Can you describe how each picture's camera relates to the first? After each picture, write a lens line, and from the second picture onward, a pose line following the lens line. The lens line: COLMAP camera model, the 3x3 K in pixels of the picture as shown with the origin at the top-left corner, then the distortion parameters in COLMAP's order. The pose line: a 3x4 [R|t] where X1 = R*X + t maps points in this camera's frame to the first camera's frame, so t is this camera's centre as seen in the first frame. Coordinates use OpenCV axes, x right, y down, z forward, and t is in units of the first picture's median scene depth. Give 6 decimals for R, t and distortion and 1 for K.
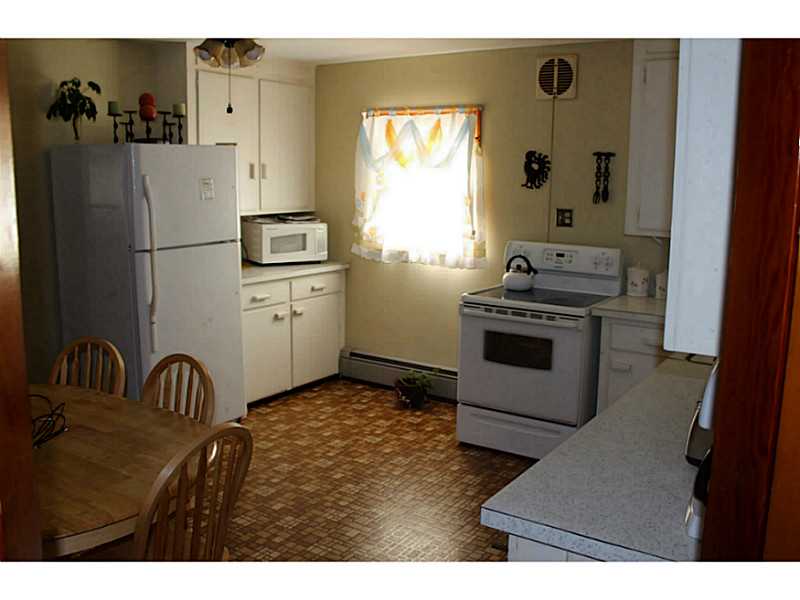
lens RADIAL K [[760.6, 0, 400.0], [0, 760.6, 300.0], [0, 0, 1]] dist [-0.137697, 0.003775]
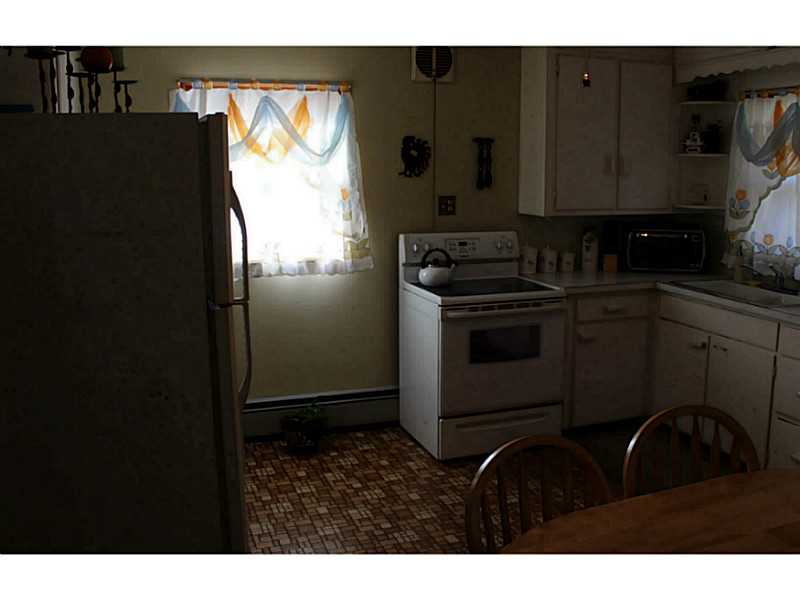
lens RADIAL K [[799.5, 0, 401.1], [0, 799.5, 286.0], [0, 0, 1]] dist [-0.169988, 0.148513]
pose [[0.568979, -0.140878, 0.810195, -0.655950], [0.144408, 0.987024, 0.070211, -0.087224], [-0.809574, 0.077050, 0.581940, 0.459819]]
